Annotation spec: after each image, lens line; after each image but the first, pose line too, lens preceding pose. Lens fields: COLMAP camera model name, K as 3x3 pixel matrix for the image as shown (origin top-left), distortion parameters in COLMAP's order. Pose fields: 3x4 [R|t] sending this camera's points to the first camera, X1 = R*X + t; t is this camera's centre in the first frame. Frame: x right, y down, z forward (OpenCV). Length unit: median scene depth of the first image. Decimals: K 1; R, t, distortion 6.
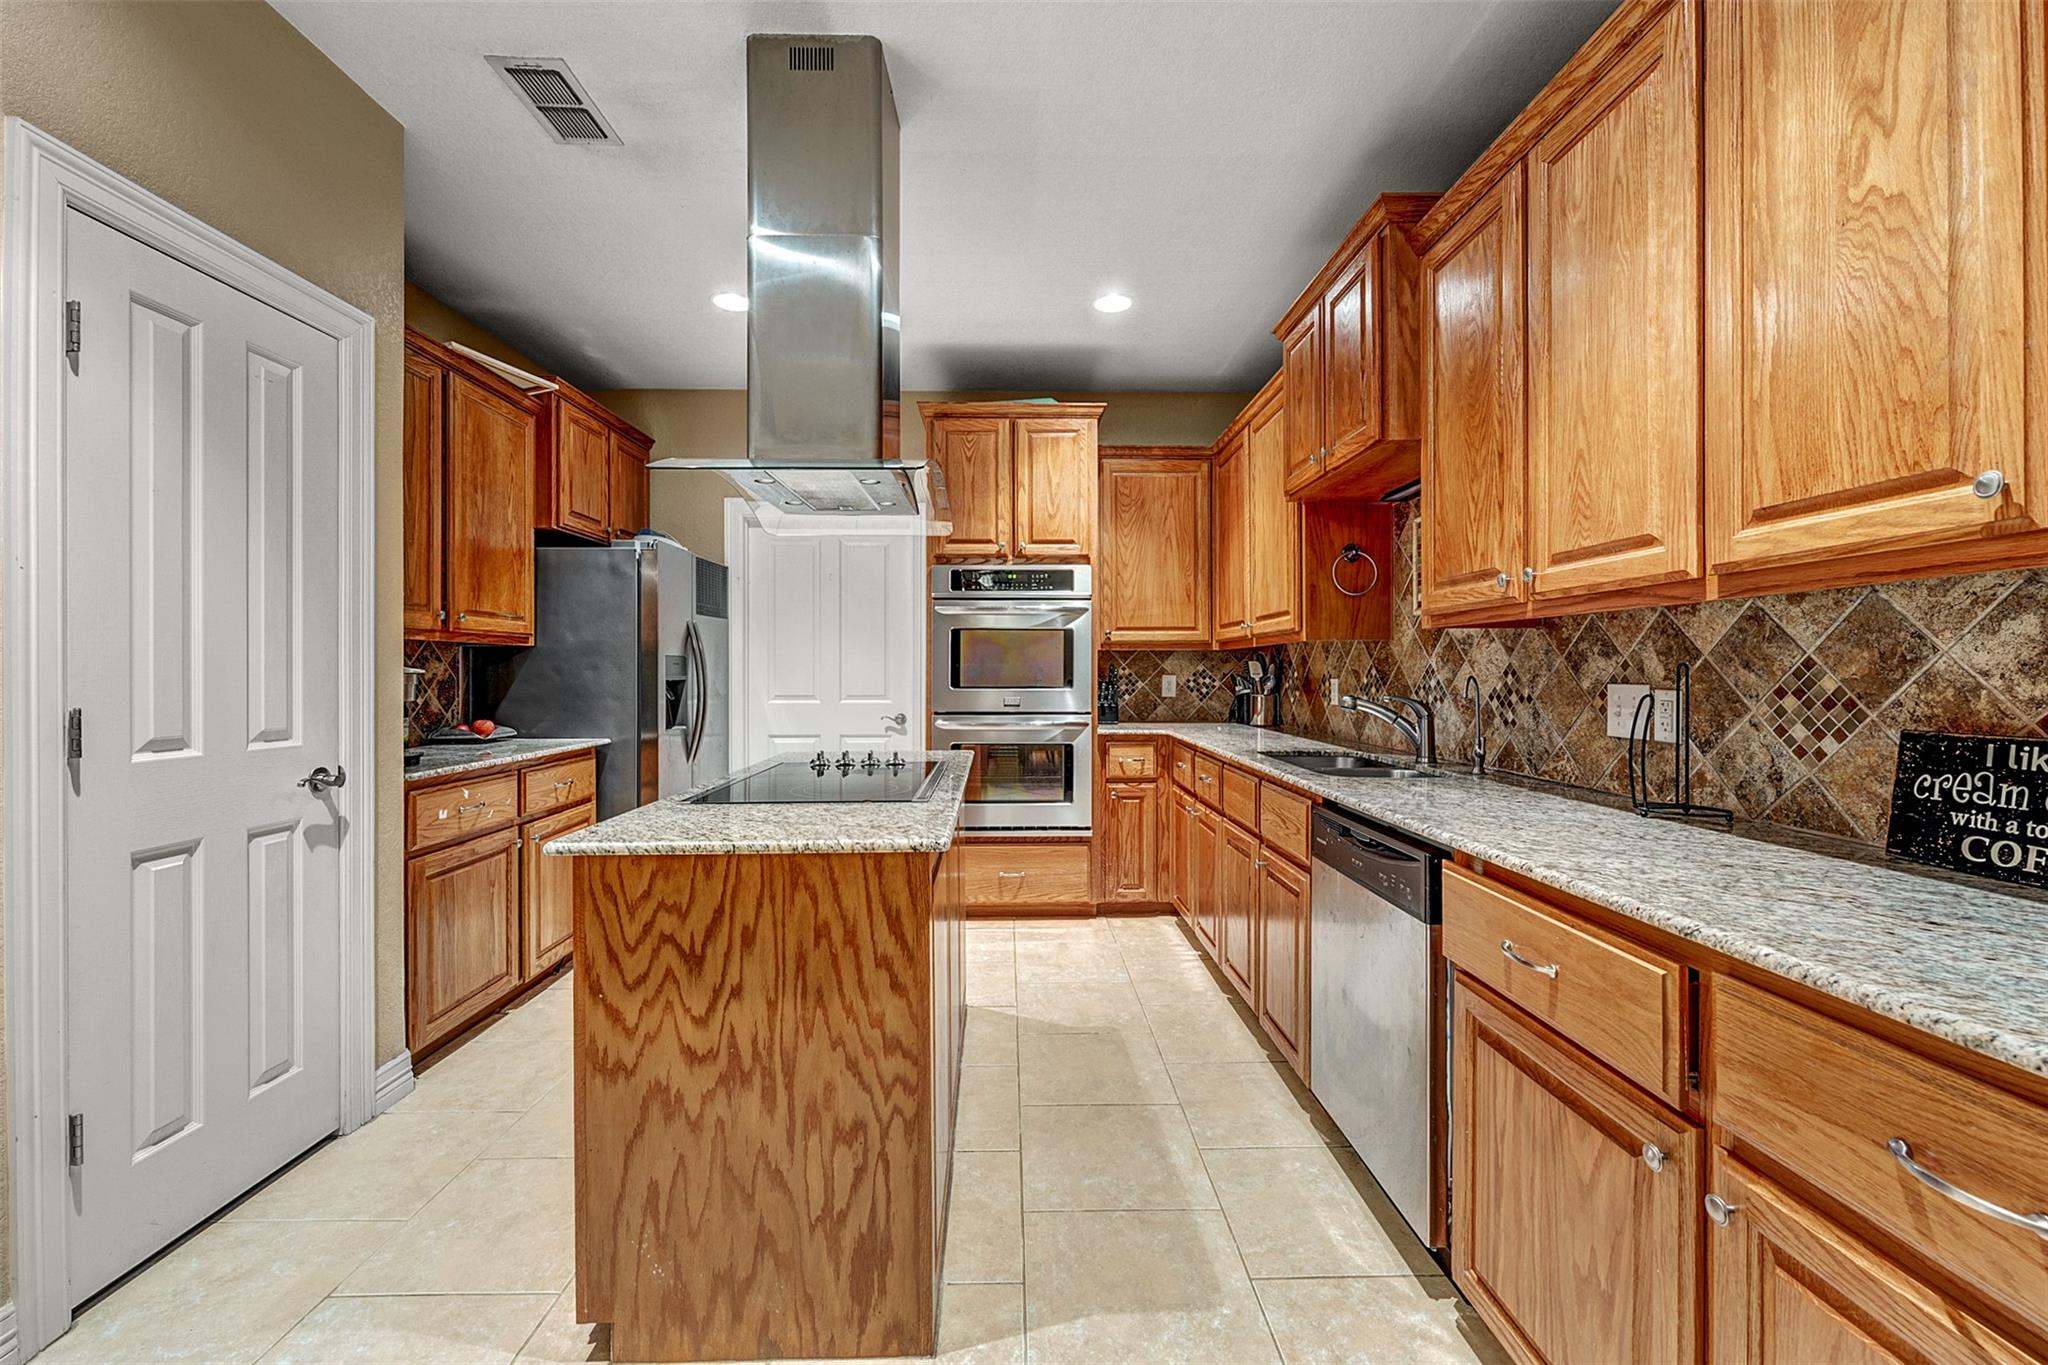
lens RADIAL K [[824.2, 0, 1021.8], [0, 824.2, 667.7], [0, 0, 1]] dist [-0.000084, 0.000443]
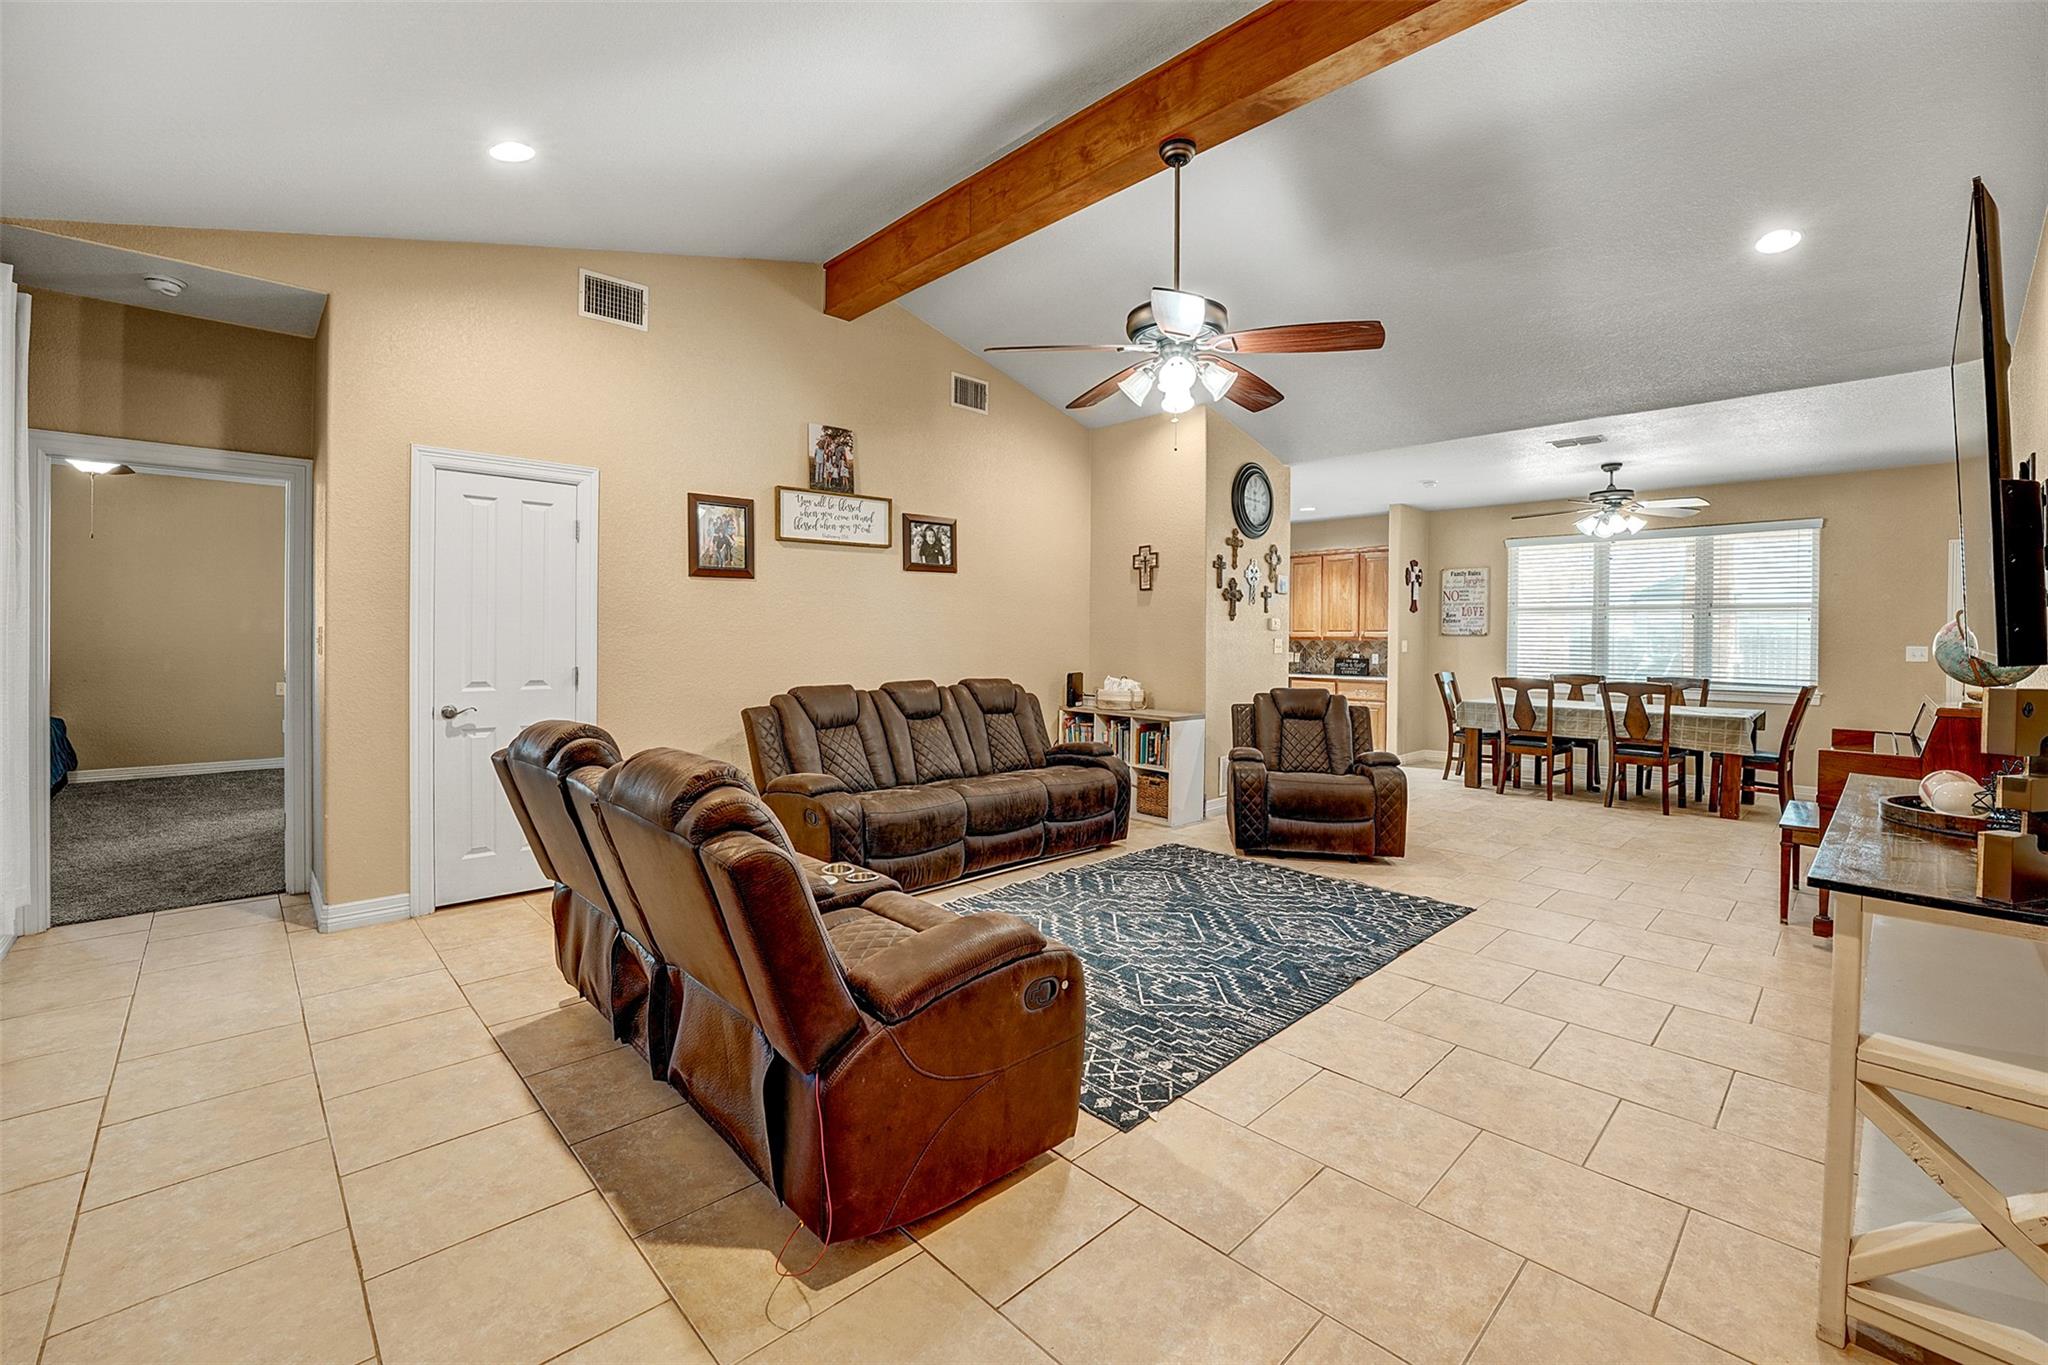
lens RADIAL K [[849.7, 0, 1024.9], [0, 849.7, 640.6], [0, 0, 1]] dist [-0.019139, 0.000209]
pose [[0.727328, 0.007479, 0.686249, -4.652674], [-0.016493, 0.999842, 0.006583, -0.064282], [-0.686092, -0.016106, 0.727337, -1.982941]]
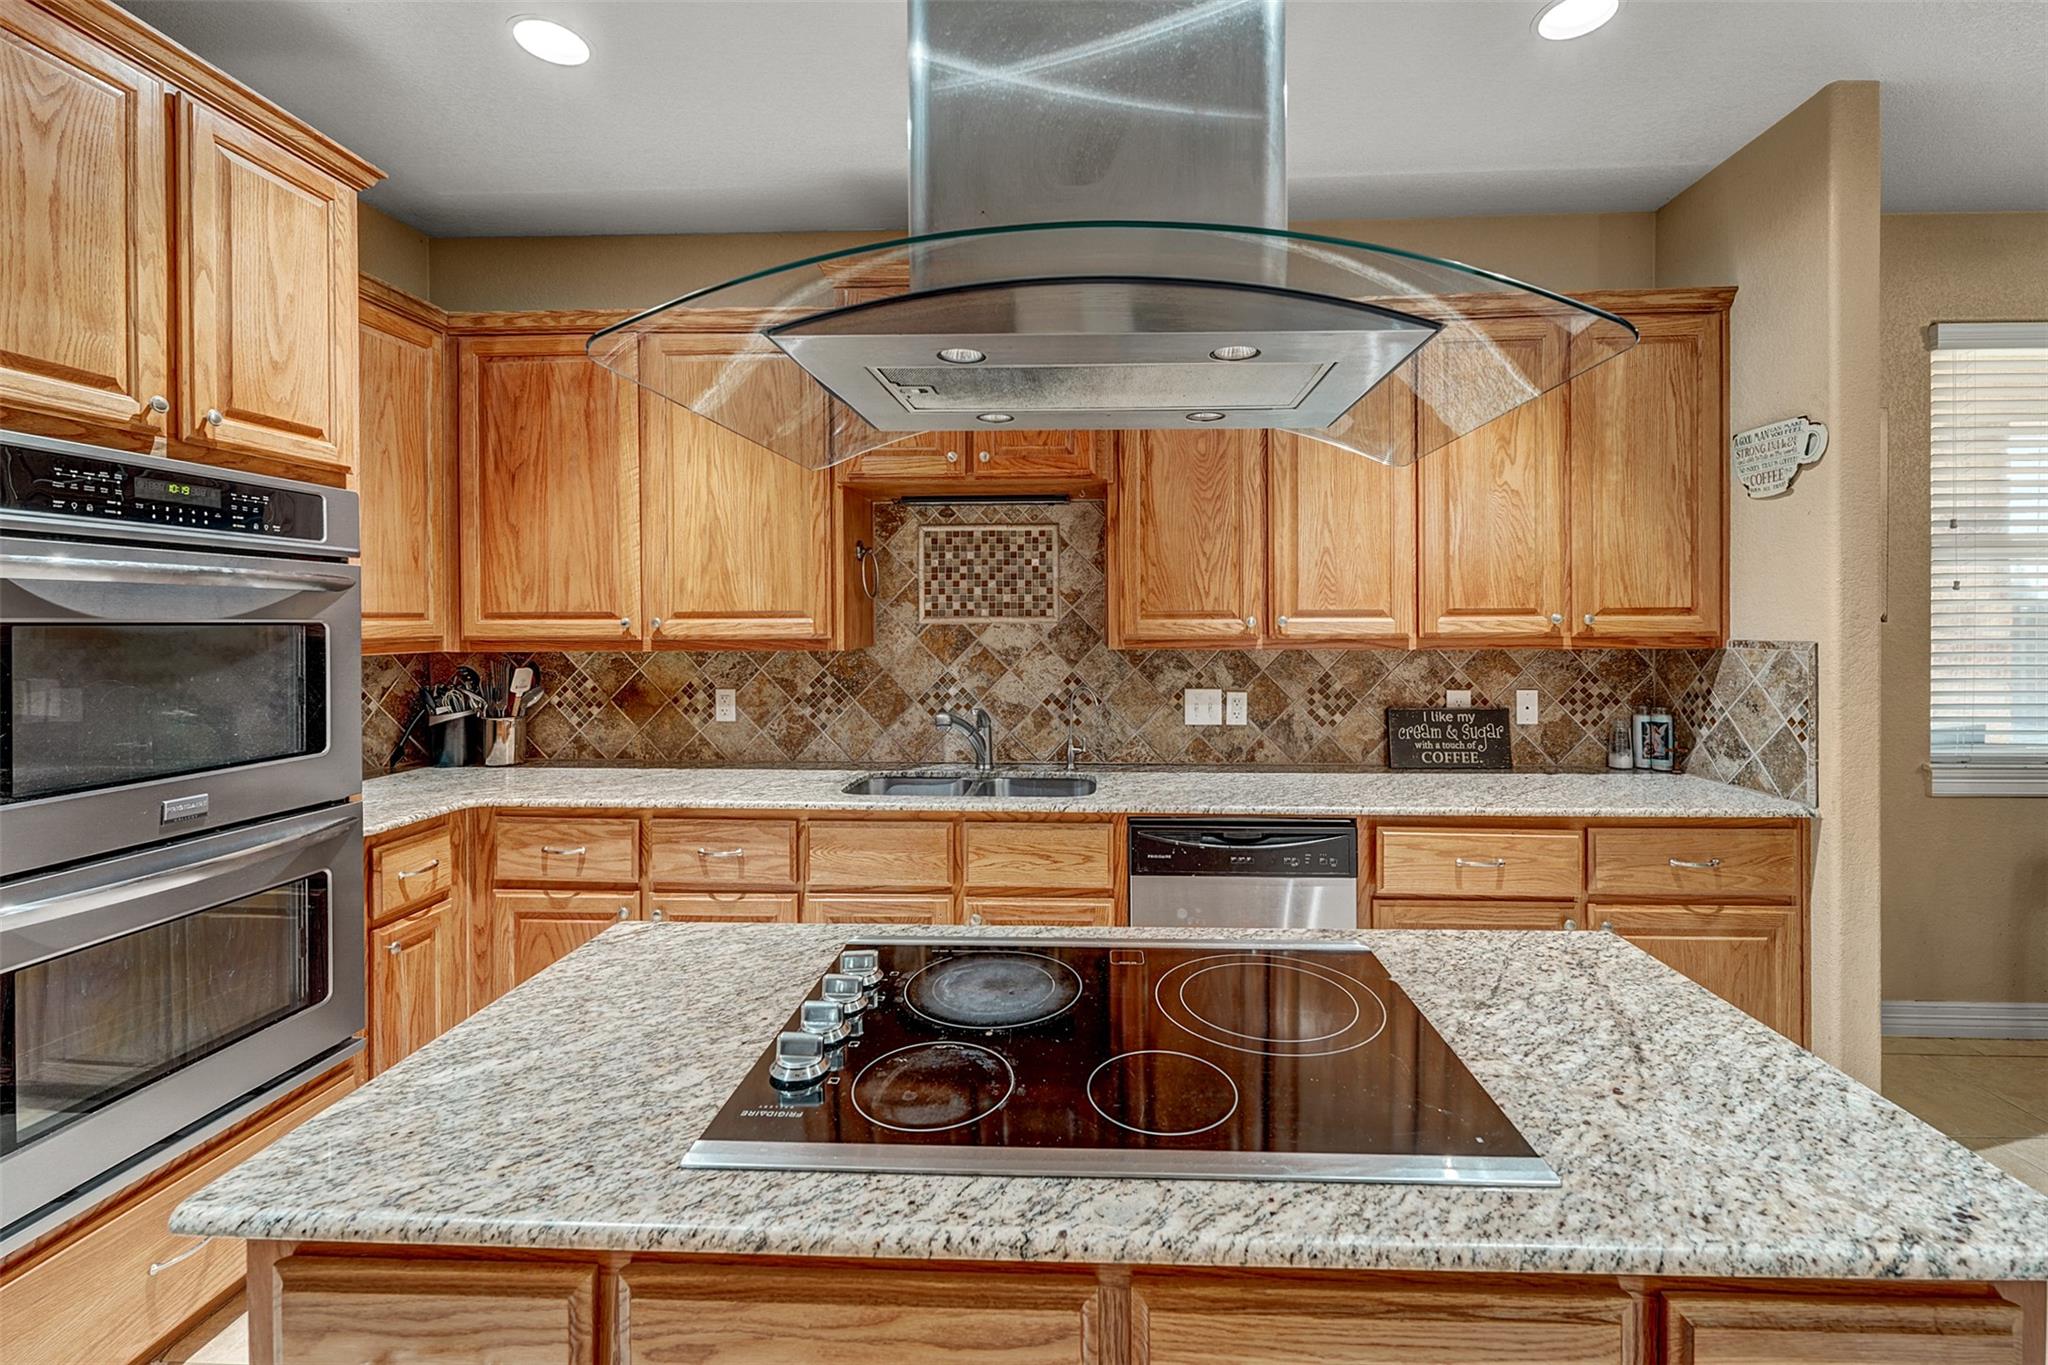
lens RADIAL K [[849.5, 0, 1063.1], [0, 849.5, 622.6], [0, 0, 1]] dist [0.002658, -0.000056]
pose [[0.067071, -0.003418, 0.997742, -0.869813], [-0.001522, 0.999993, 0.003528, -0.111877], [-0.997747, -0.001755, 0.067065, 1.240600]]
